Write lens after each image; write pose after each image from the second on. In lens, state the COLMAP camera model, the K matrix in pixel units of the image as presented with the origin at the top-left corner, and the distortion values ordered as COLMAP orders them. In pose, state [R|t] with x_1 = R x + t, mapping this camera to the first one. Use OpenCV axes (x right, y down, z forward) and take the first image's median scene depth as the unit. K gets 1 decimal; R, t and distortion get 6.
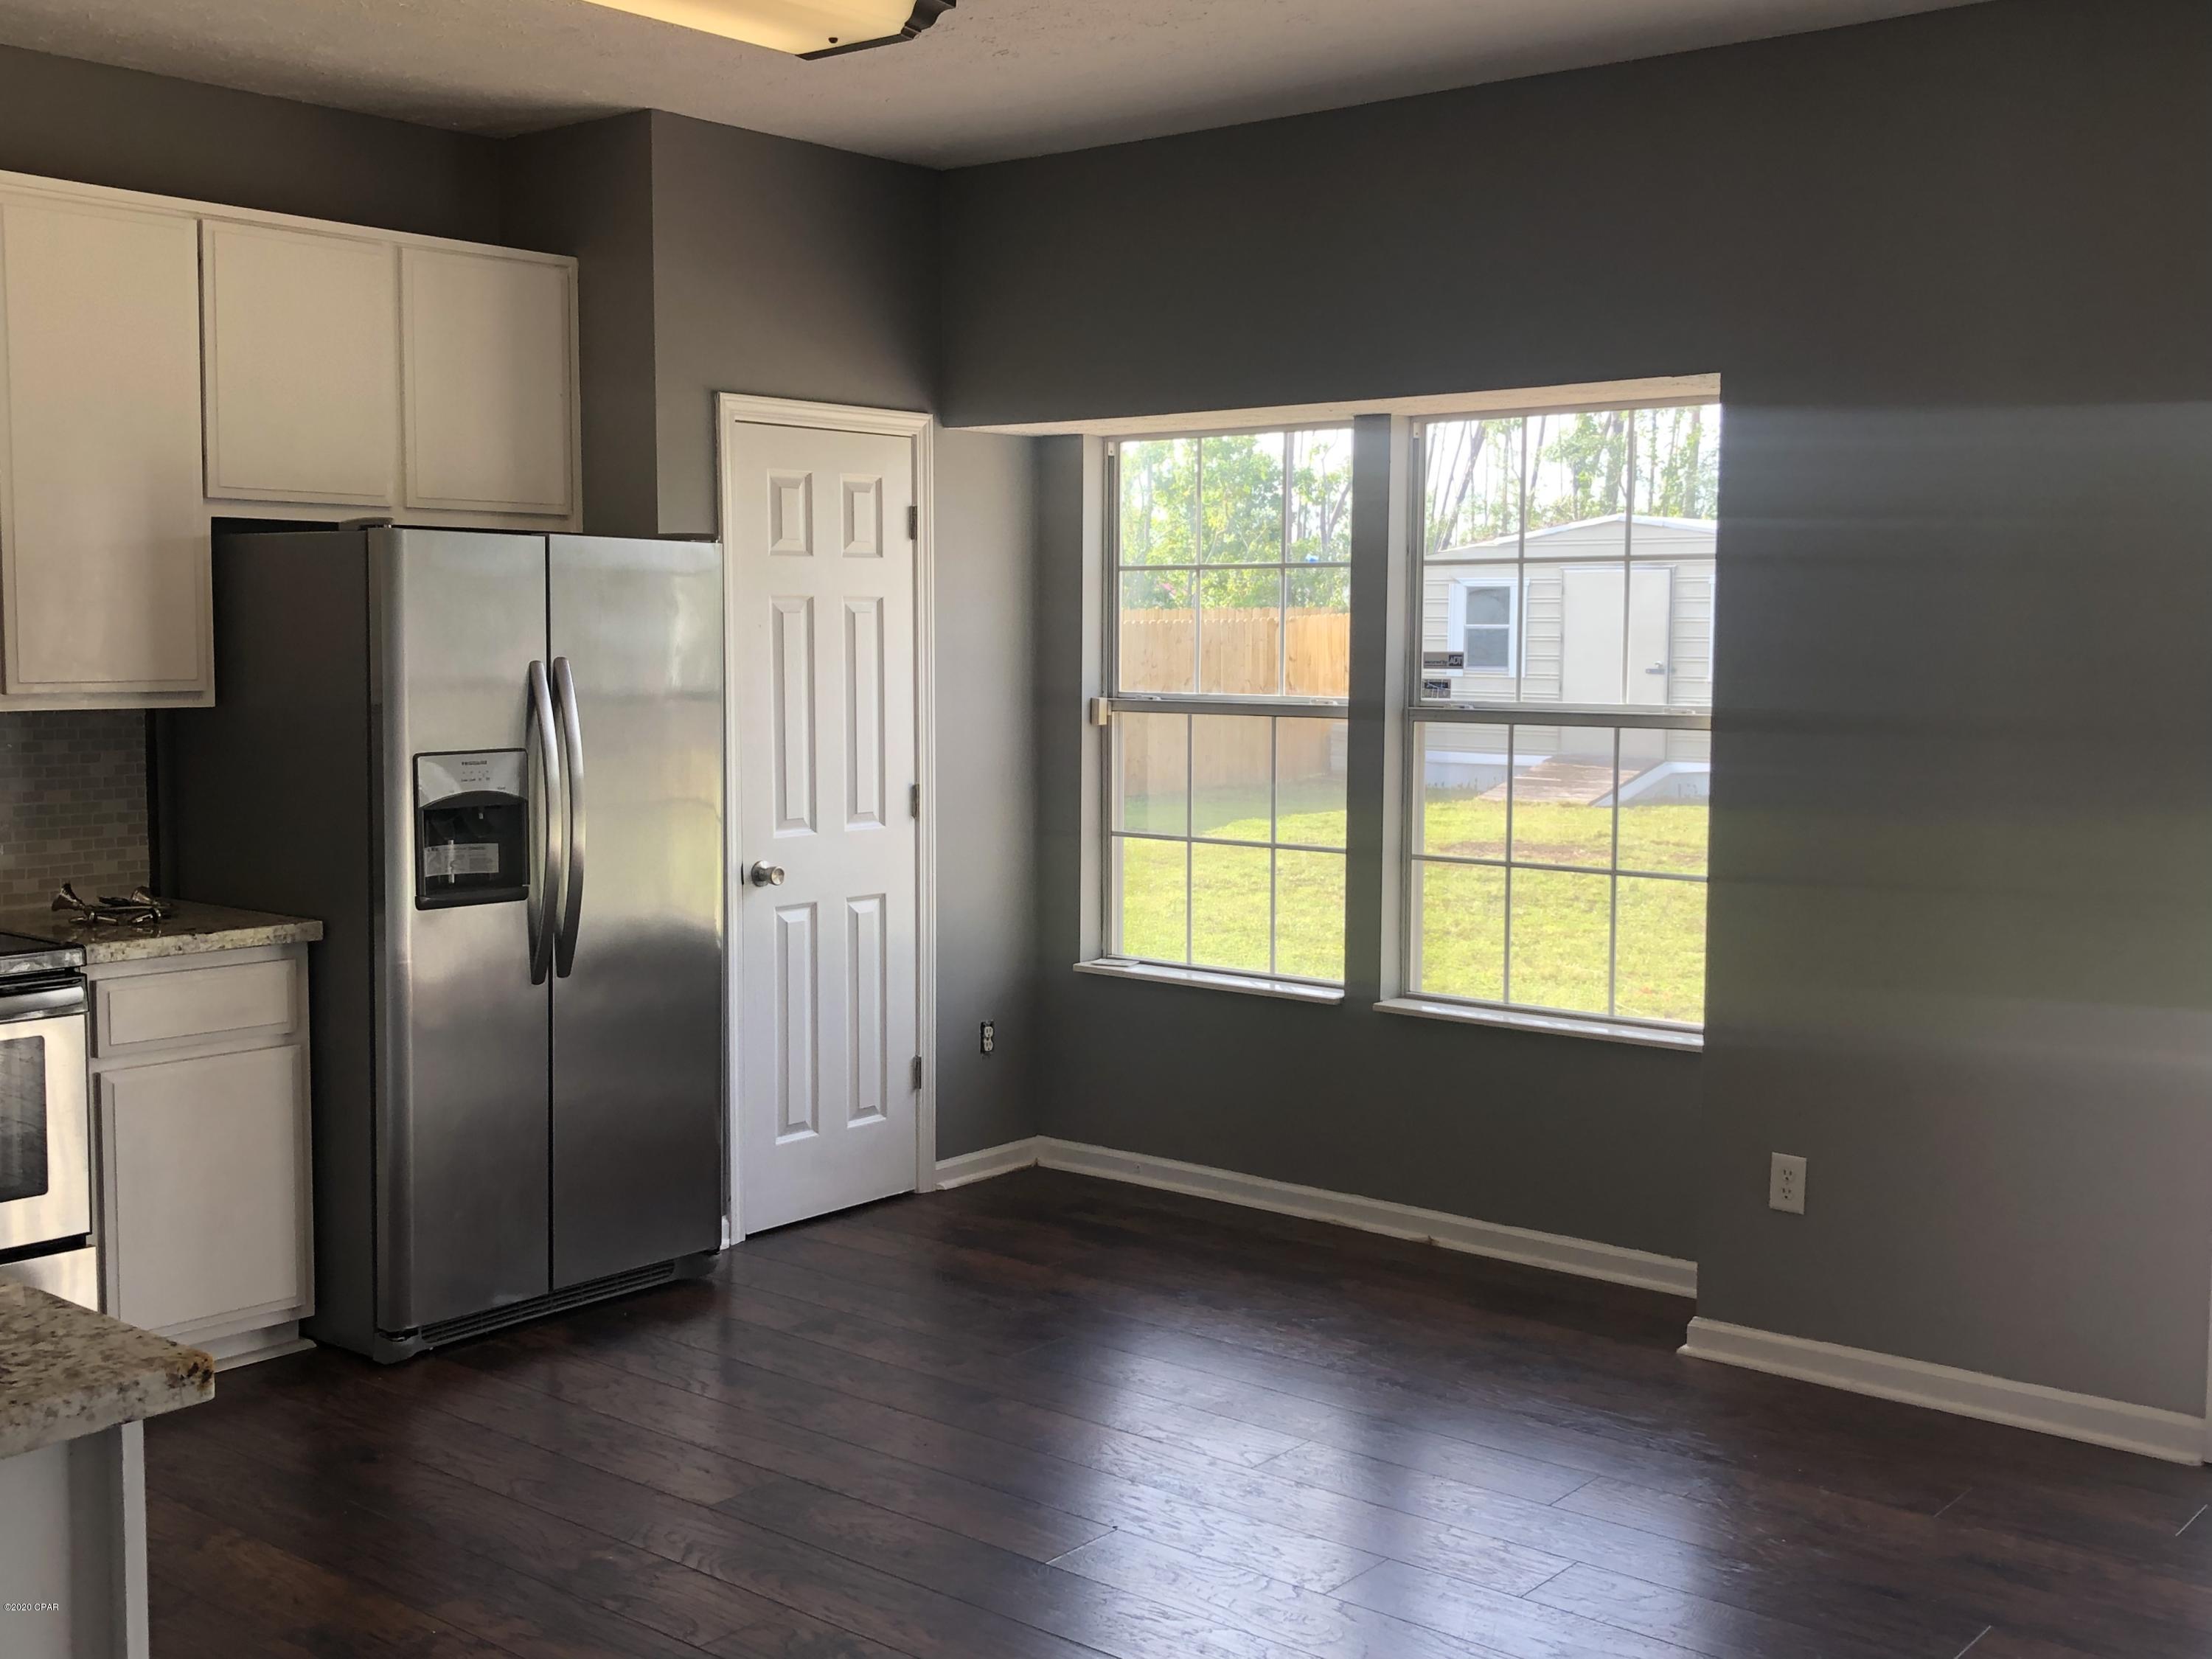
lens RADIAL K [[2383.4, 0, 1106.0], [0, 2383.4, 829.5], [0, 0, 1]] dist [0.242983, -0.646654]
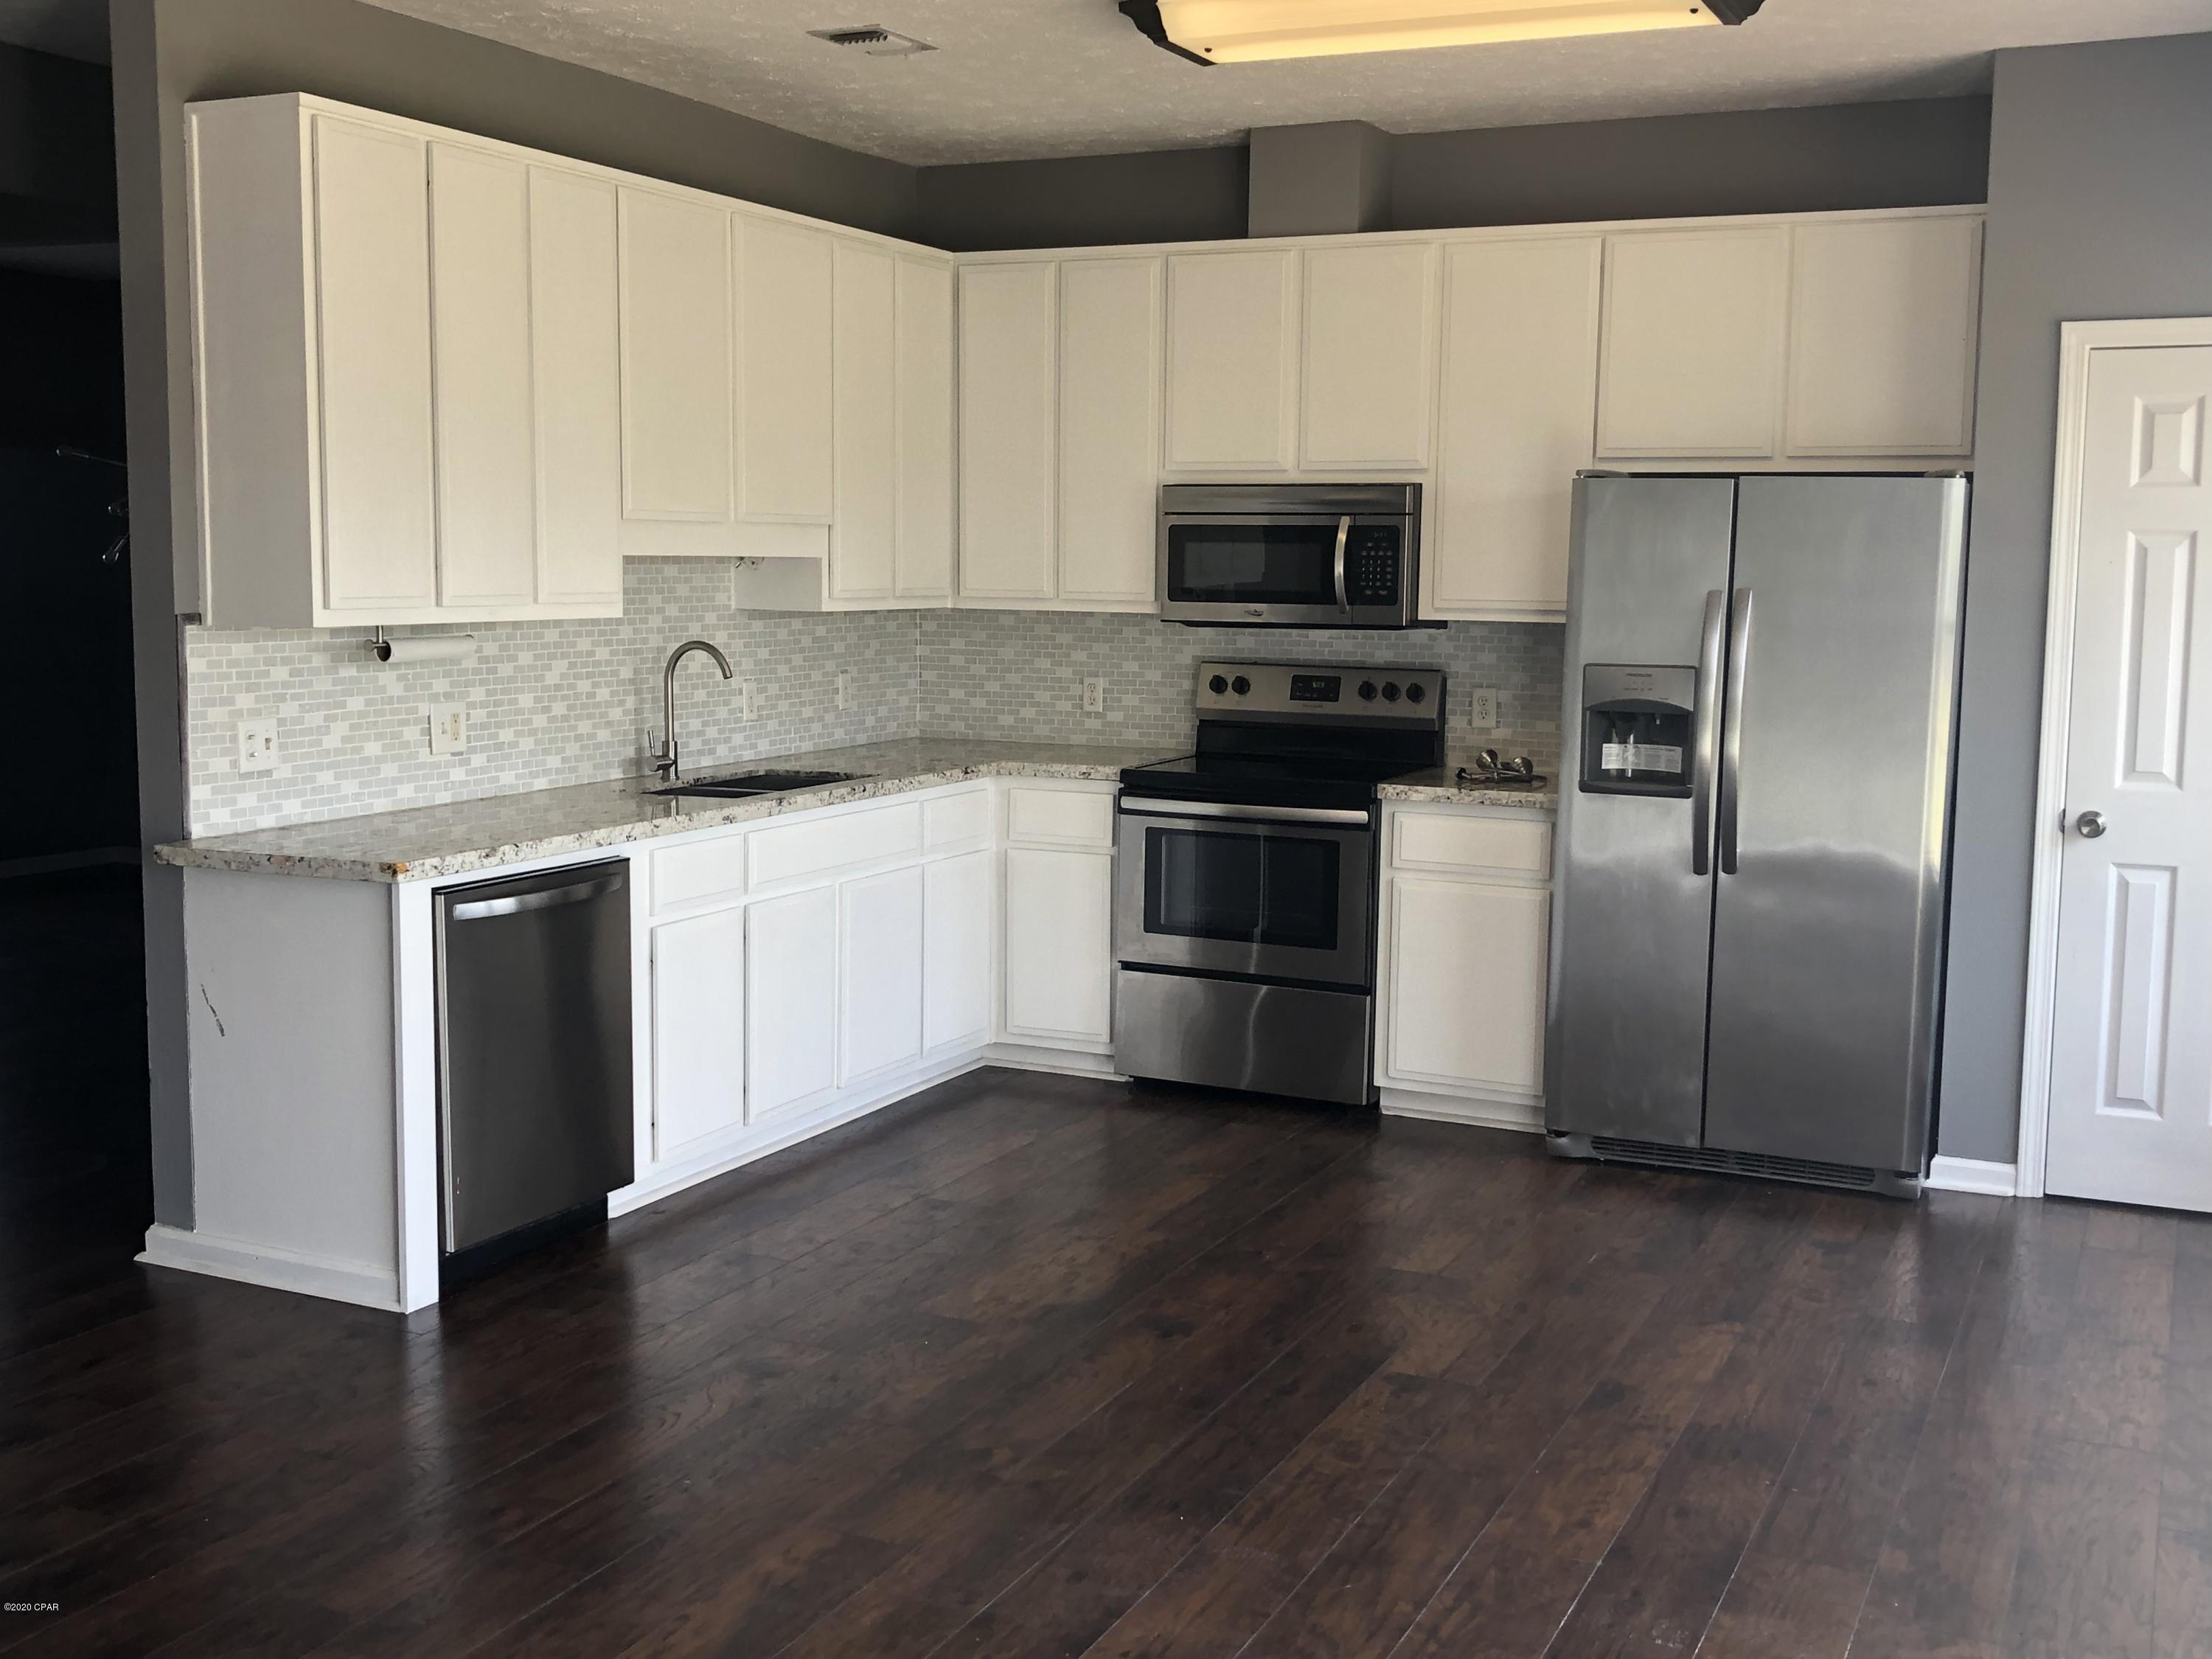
lens RADIAL K [[2383.4, 0, 1106.0], [0, 2383.4, 829.5], [0, 0, 1]] dist [0.242983, -0.646654]
pose [[0.249460, 0.111613, -0.961932, 0.784719], [-0.098677, 0.991095, 0.089407, -0.031054], [0.963345, 0.072617, 0.258252, 0.435047]]
